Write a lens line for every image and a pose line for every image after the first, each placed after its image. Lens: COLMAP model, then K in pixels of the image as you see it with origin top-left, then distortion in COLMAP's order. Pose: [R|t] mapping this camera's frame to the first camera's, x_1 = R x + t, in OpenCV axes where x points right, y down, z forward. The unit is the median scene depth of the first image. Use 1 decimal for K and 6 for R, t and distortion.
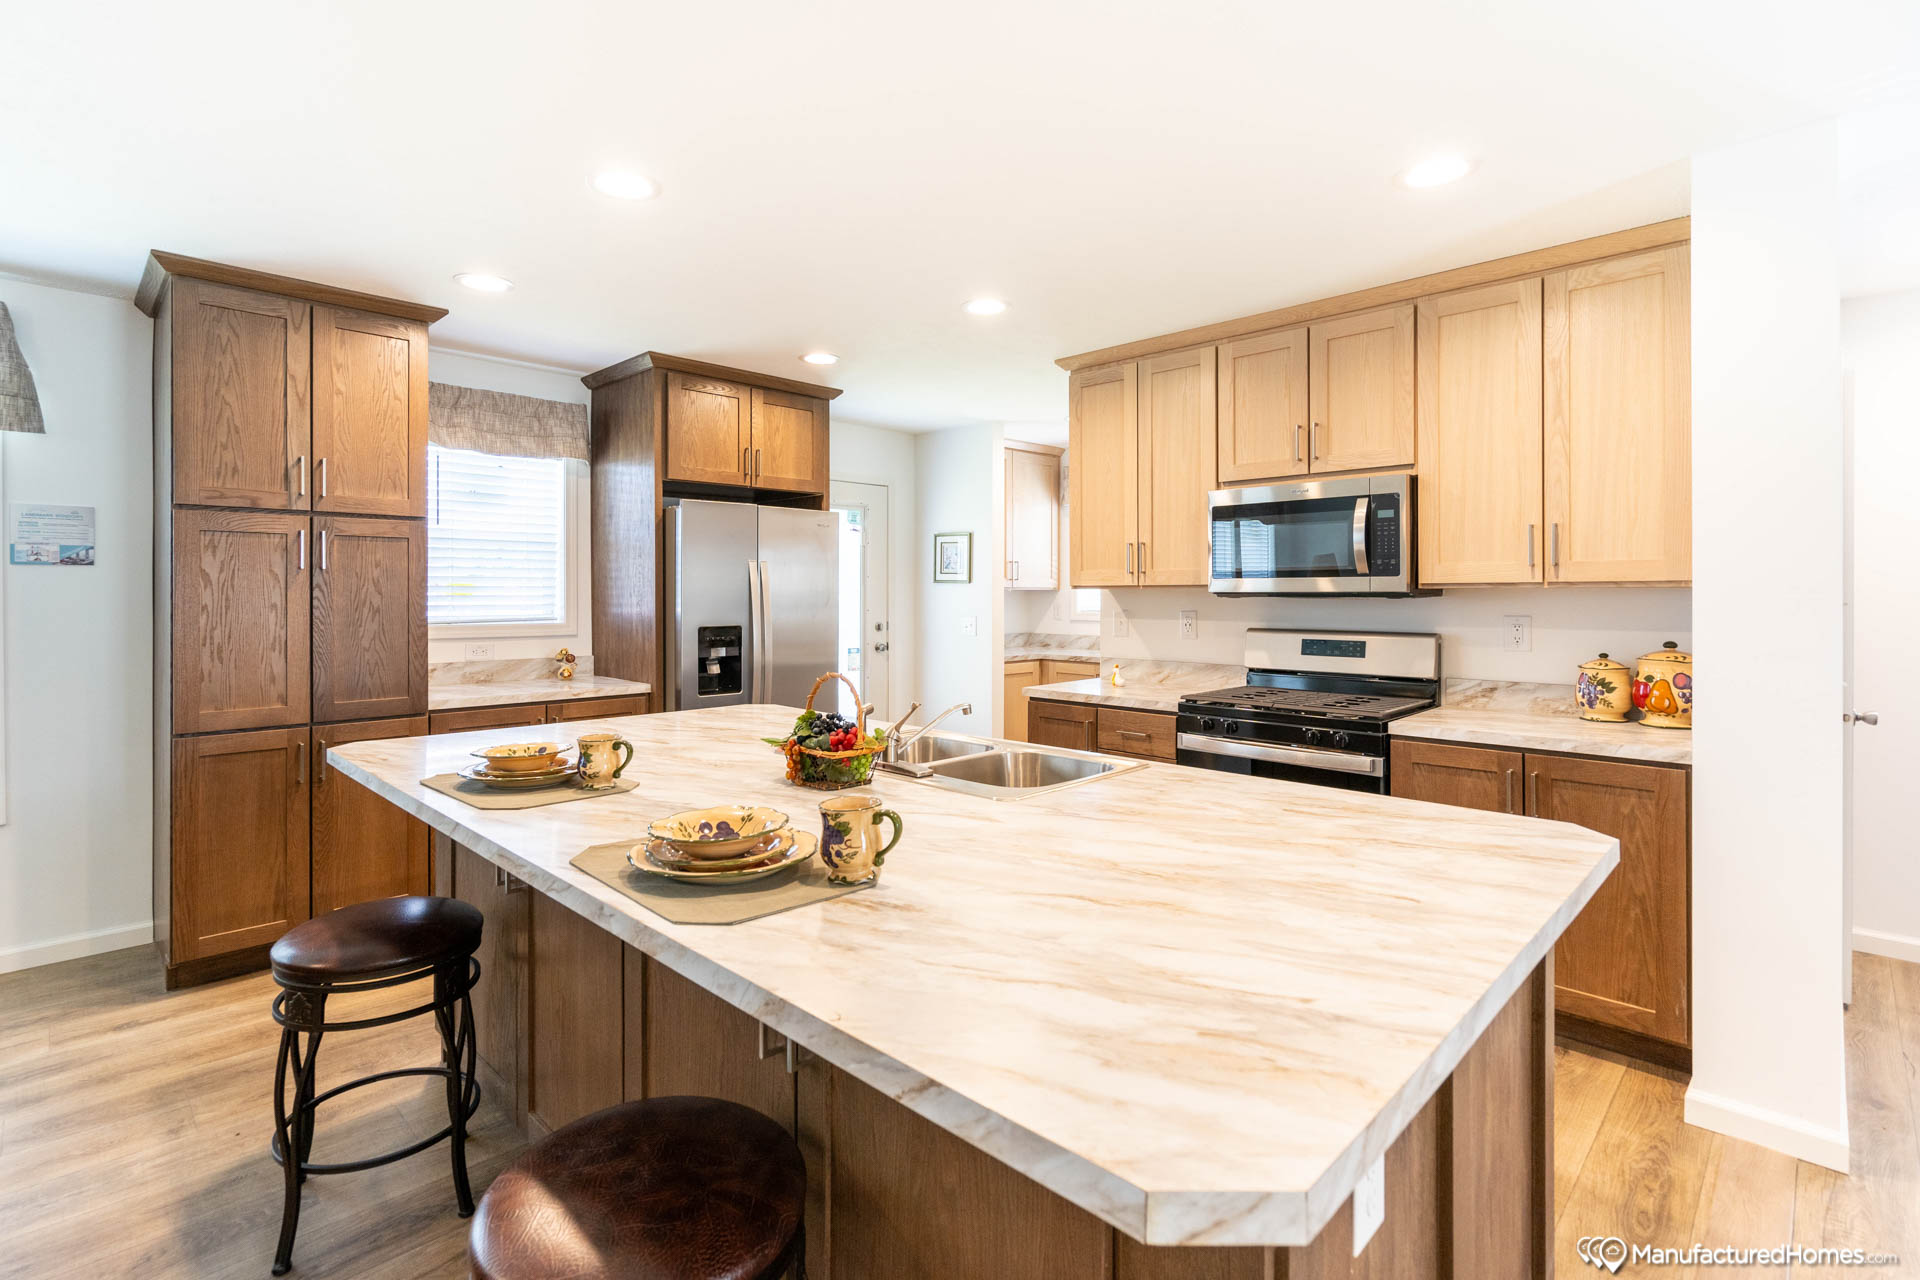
lens RADIAL K [[900.2, 0, 957.7], [0, 900.2, 593.3], [0, 0, 1]] dist [-0.001187, -0.000379]
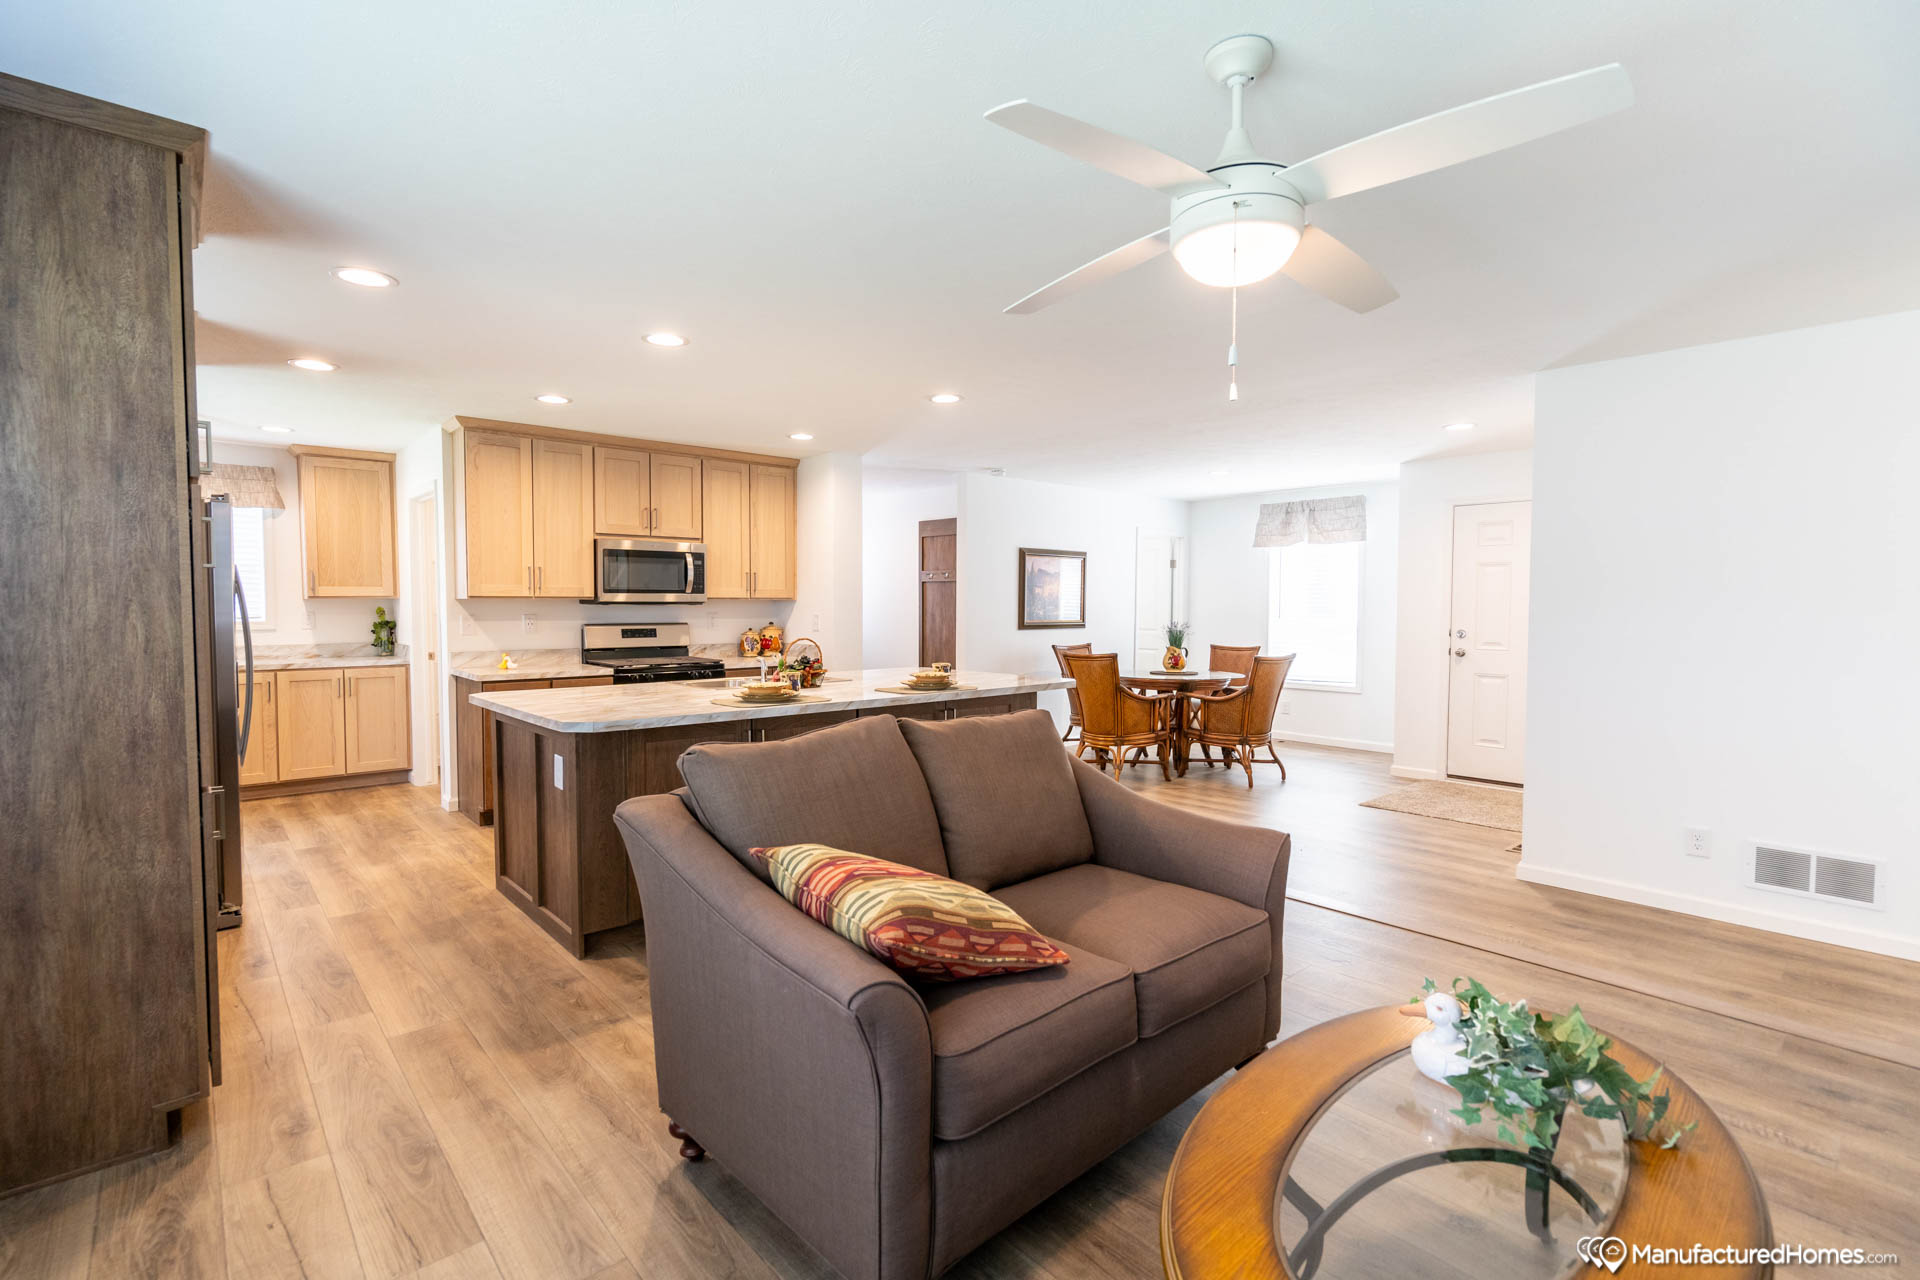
lens RADIAL K [[877.5, 0, 960.0], [0, 877.5, 640.0], [0, 0, 1]] dist [-0.000292, -0.000053]
pose [[0.062800, -0.045211, 0.997002, -1.380556], [-0.003078, 0.998960, 0.045494, -0.006782], [-0.998021, -0.005925, 0.062596, 0.283252]]
